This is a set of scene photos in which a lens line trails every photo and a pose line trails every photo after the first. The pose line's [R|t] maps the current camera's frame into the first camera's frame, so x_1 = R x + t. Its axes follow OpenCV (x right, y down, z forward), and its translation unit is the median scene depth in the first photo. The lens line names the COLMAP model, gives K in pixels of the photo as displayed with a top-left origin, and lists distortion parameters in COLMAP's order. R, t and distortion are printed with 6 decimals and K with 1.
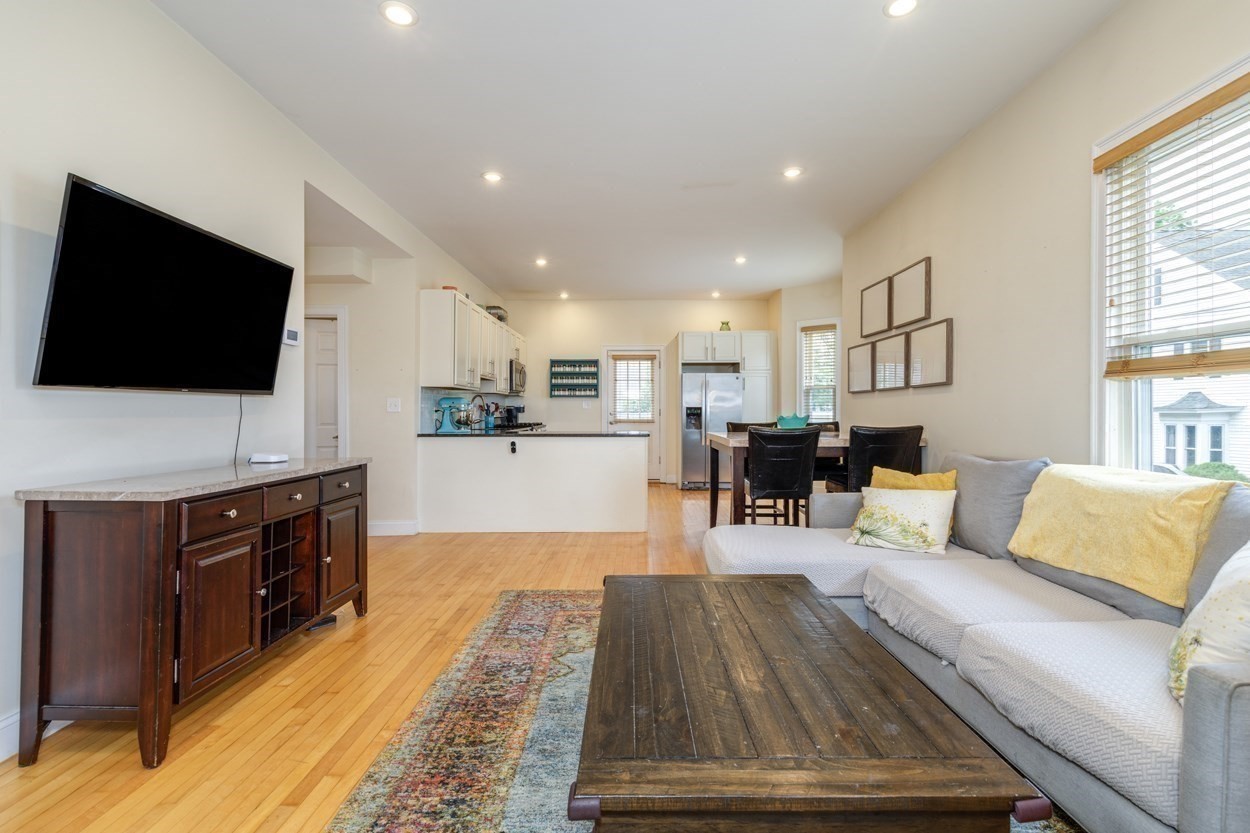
lens RADIAL K [[566.1, 0, 622.6], [0, 566.1, 410.2], [0, 0, 1]] dist [0.011245, -0.000247]
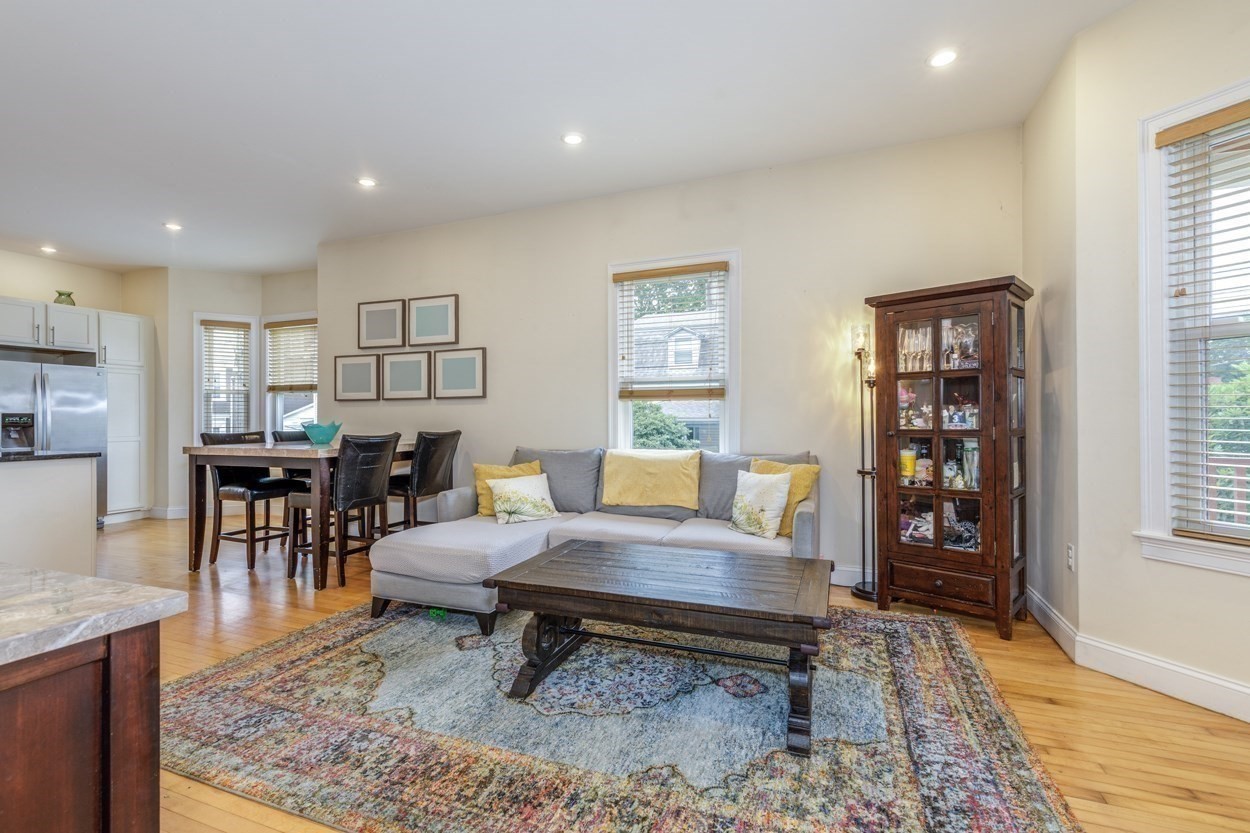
lens RADIAL K [[566.1, 0, 620.7], [0, 566.1, 419.8], [0, 0, 1]] dist [0.011245, -0.000247]
pose [[0.360094, -0.002583, 0.932912, -0.644647], [0.000788, 0.999997, 0.002464, 0.002190], [-0.932916, -0.000153, 0.360095, 0.293336]]
